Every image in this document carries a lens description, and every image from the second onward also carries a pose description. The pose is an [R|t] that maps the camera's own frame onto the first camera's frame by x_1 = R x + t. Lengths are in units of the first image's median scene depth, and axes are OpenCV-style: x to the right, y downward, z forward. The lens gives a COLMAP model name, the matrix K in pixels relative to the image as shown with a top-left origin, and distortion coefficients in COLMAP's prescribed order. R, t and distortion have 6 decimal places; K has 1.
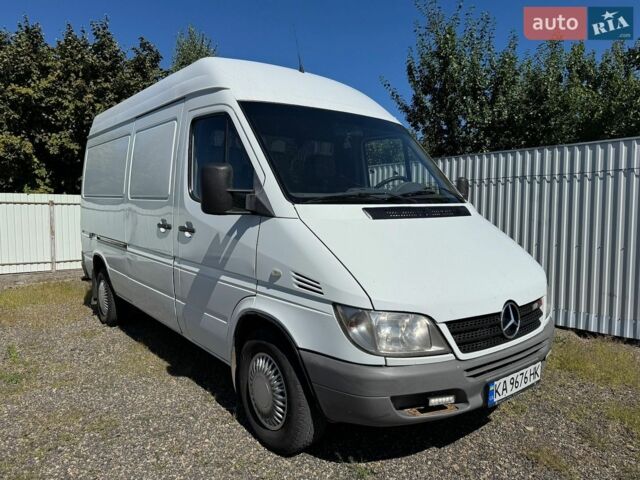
lens RADIAL K [[444.7, 0, 325.4], [0, 444.7, 238.1], [0, 0, 1]] dist [0.069827, -0.094440]
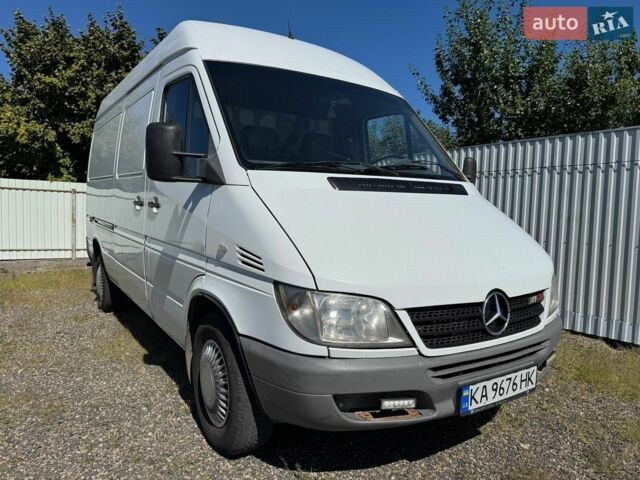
lens RADIAL K [[446.7, 0, 320.0], [0, 446.7, 240.0], [0, 0, 1]] dist [0.064038, -0.087494]
pose [[0.995409, 0.029679, -0.091000, 0.135319], [-0.029817, 0.999555, -0.000159, 0.049239], [0.090955, 0.002872, 0.995851, 0.122866]]
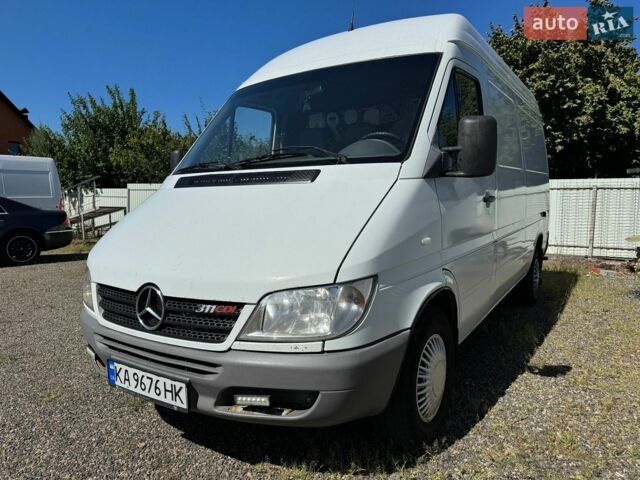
lens RADIAL K [[450.2, 0, 320.0], [0, 450.2, 240.0], [0, 0, 1]] dist [0.041421, -0.055242]
pose [[0.315751, 0.079653, -0.945493, 1.073390], [-0.055632, 0.996310, 0.065356, -0.008351], [0.947210, 0.031963, 0.319017, 0.865480]]
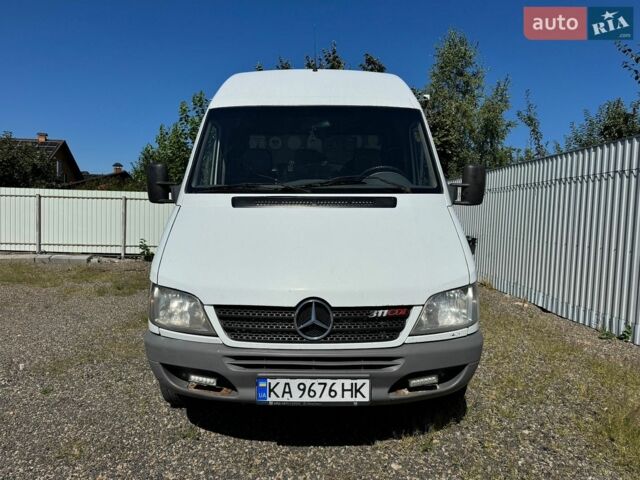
lens RADIAL K [[446.7, 0, 320.0], [0, 446.7, 240.0], [0, 0, 1]] dist [0.064038, -0.087494]
pose [[0.781338, 0.048821, -0.622195, 0.814463], [-0.052420, 0.998547, 0.012523, 0.010512], [0.621902, 0.022831, 0.782762, 0.260808]]
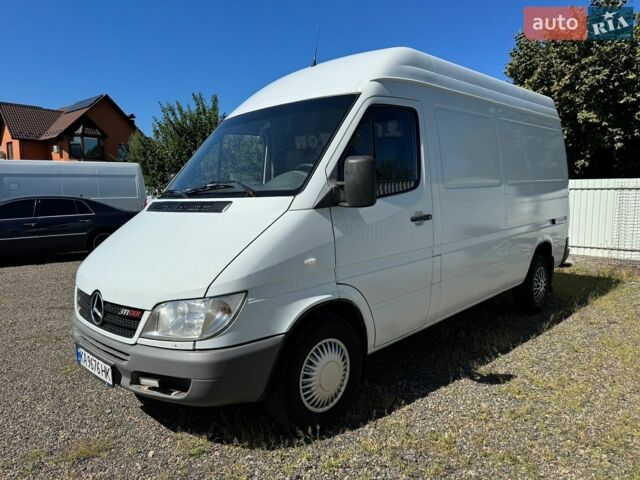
lens RADIAL K [[446.7, 0, 320.0], [0, 446.7, 240.0], [0, 0, 1]] dist [0.064038, -0.087494]
pose [[0.127266, 0.097923, -0.987023, 1.299683], [-0.052667, 0.994378, 0.091862, -0.093062], [0.990469, 0.040292, 0.131708, 1.166472]]
